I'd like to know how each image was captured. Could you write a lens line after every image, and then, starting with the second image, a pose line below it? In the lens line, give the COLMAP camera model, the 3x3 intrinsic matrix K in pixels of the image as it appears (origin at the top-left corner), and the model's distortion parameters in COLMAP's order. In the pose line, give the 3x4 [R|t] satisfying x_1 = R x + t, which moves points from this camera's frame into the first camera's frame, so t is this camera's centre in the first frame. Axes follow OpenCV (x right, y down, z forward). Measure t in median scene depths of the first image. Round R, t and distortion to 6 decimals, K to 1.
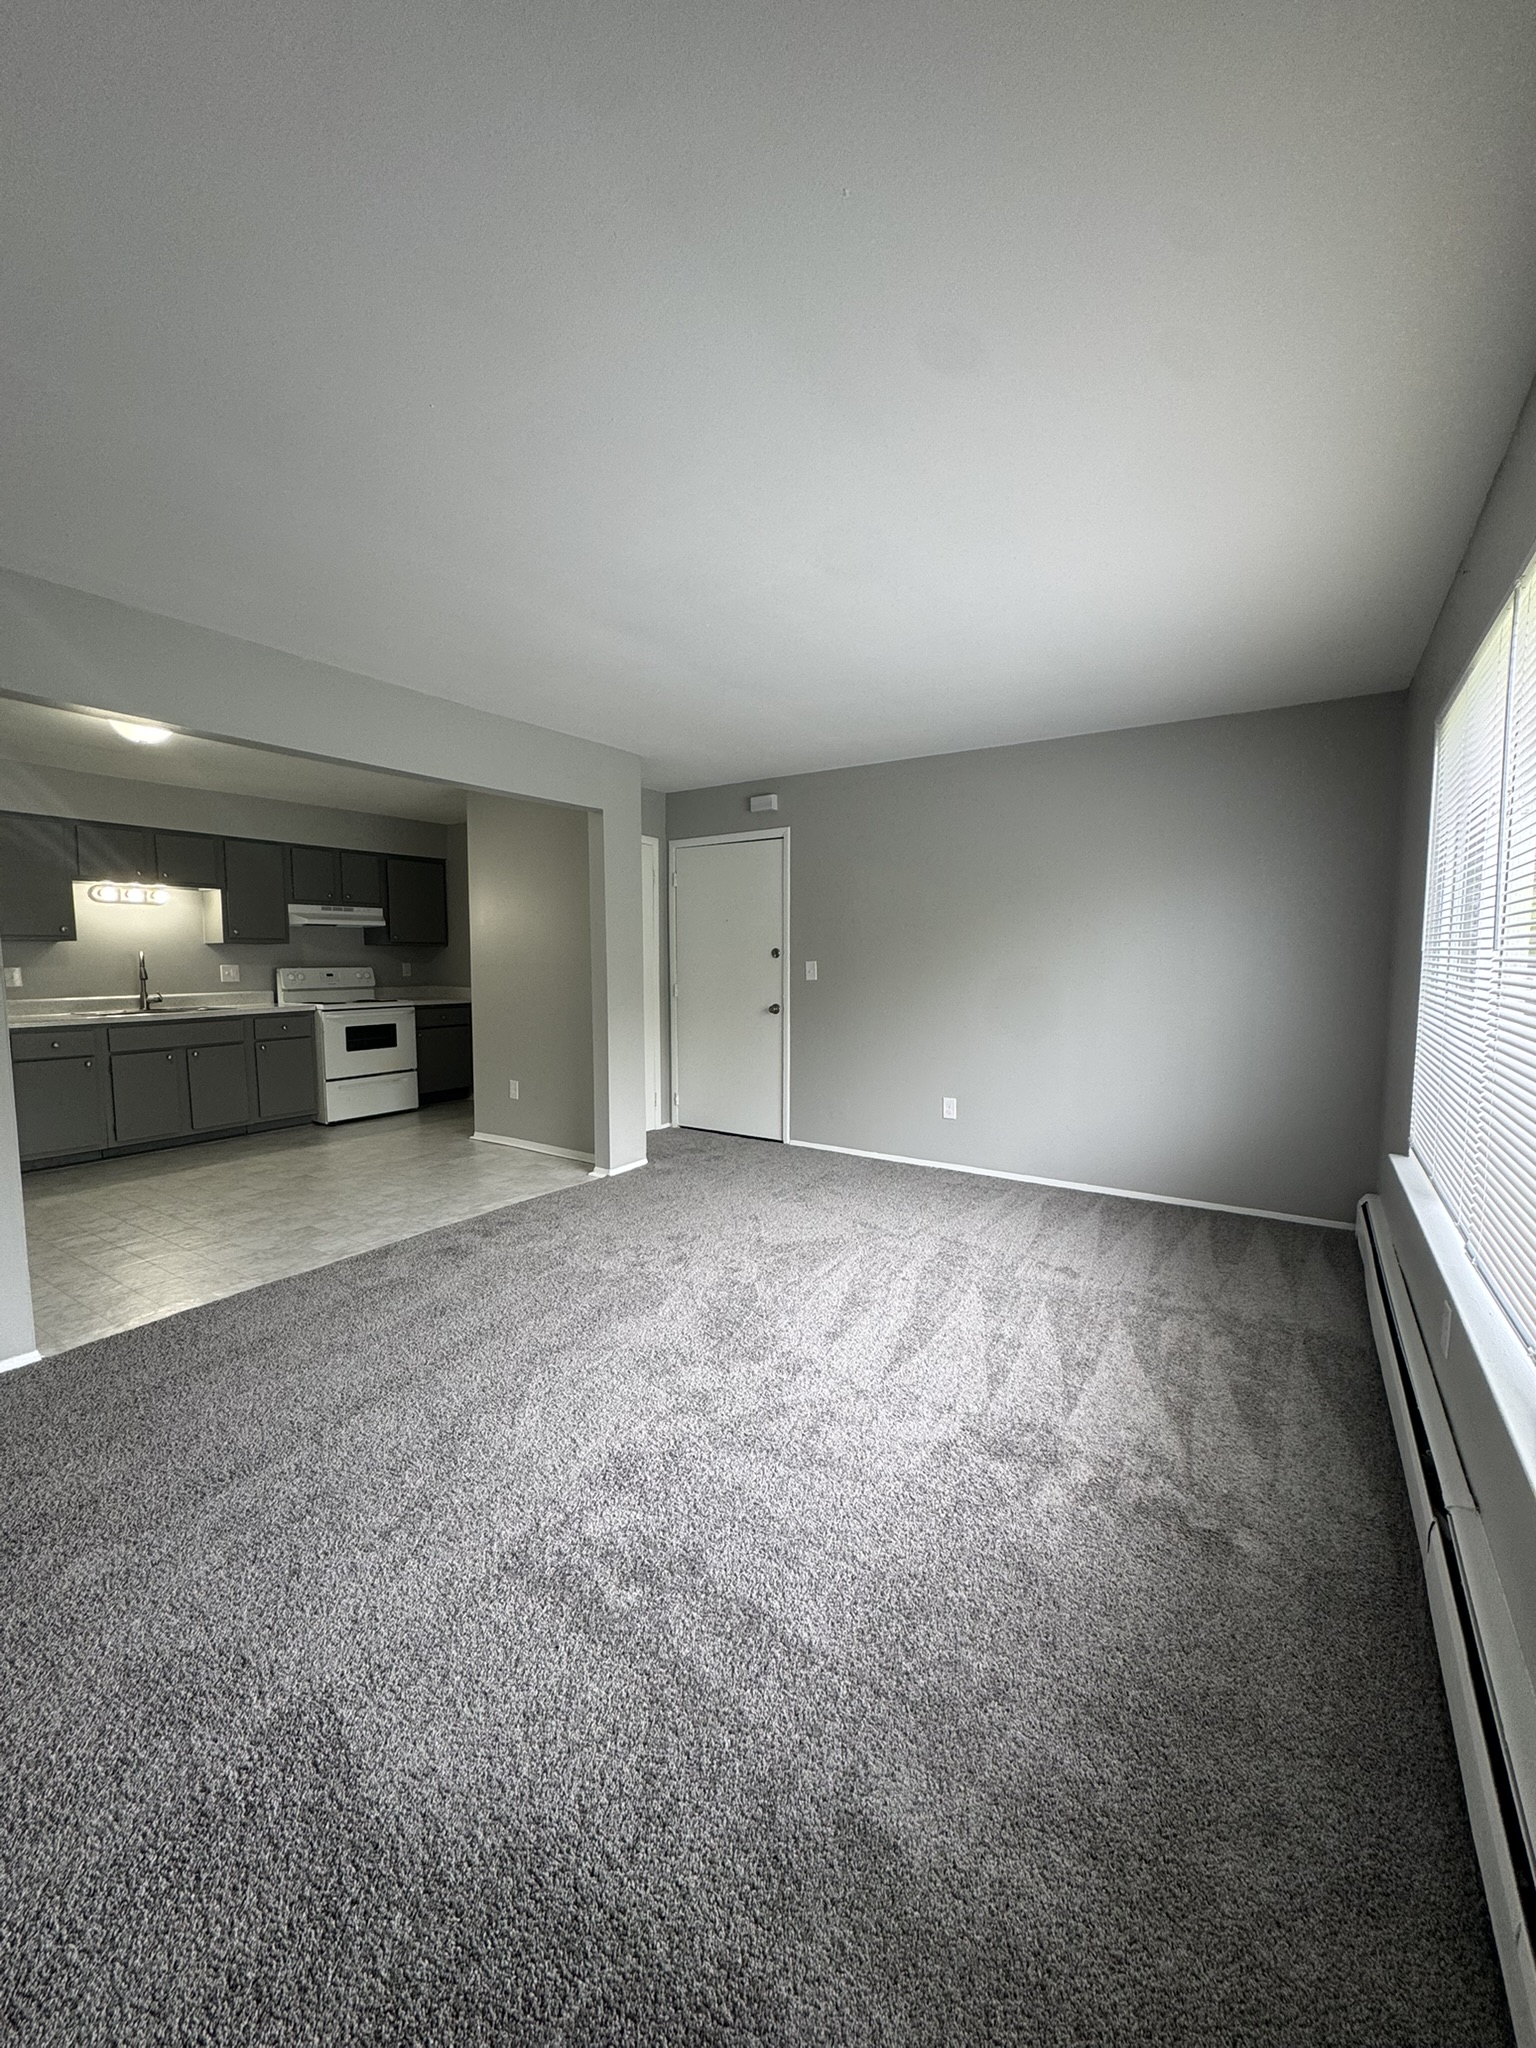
lens RADIAL K [[819.2, 0, 778.9], [0, 819.2, 1015.8], [0, 0, 1]] dist [-0.000026, 0.000035]
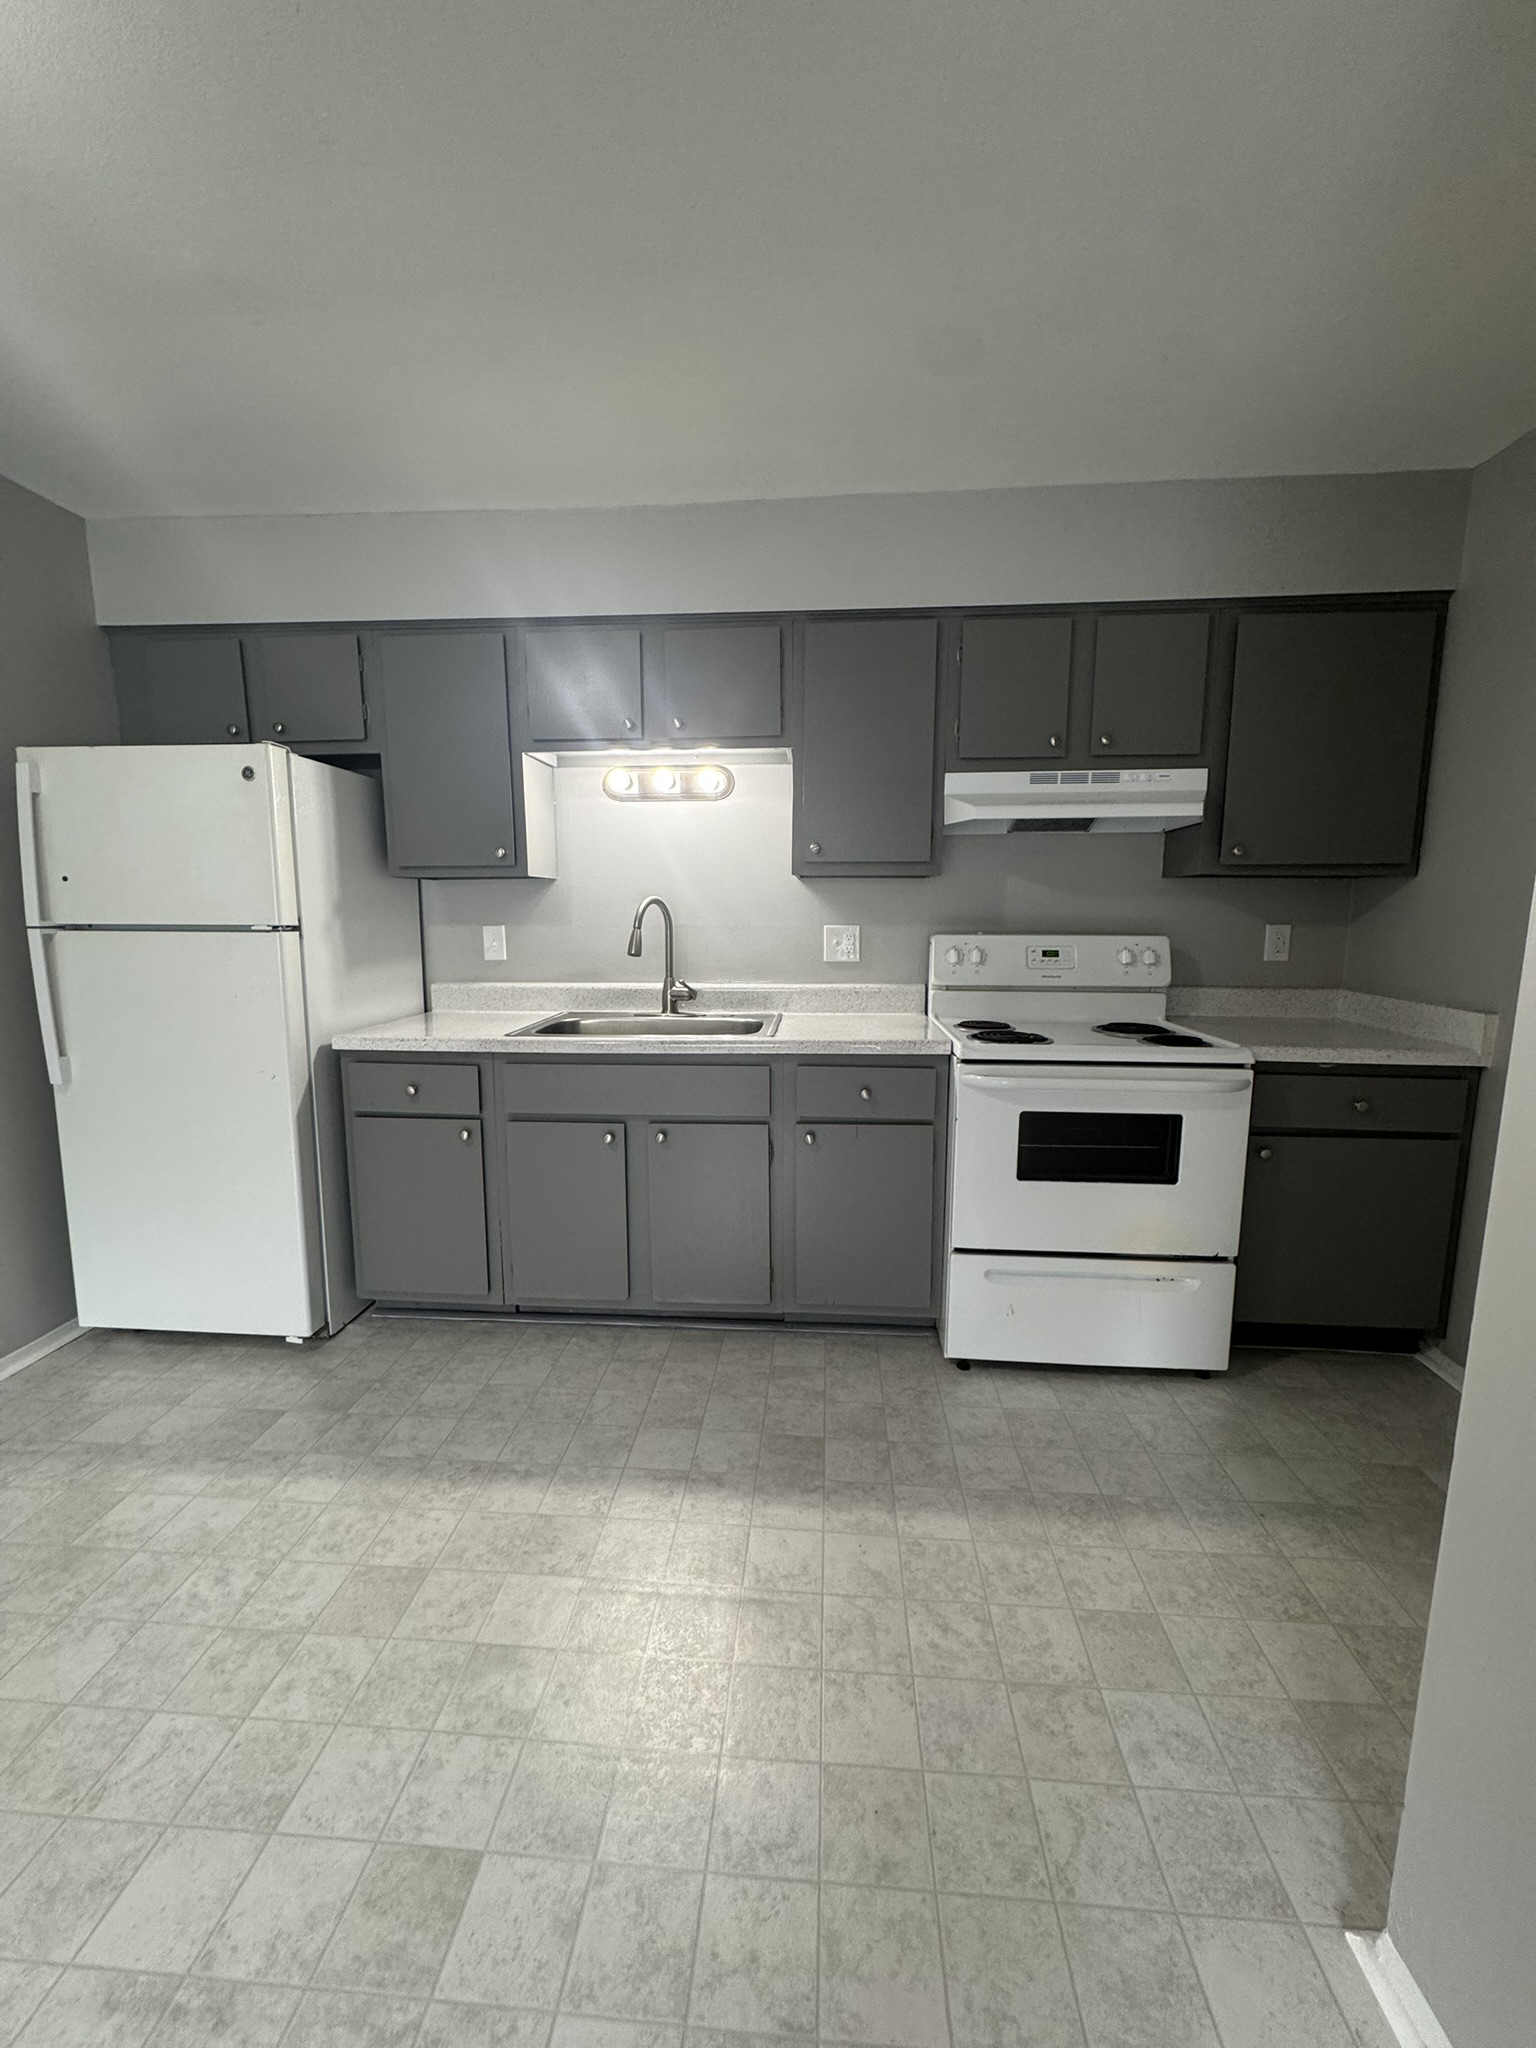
lens RADIAL K [[819.2, 0, 779.5], [0, 819.2, 1016.6], [0, 0, 1]] dist [-0.000026, 0.000035]
pose [[0.482518, 0.124150, -0.867042, -0.276460], [-0.068291, 0.992223, 0.104070, -0.054284], [0.873220, 0.008995, 0.487244, 0.725581]]
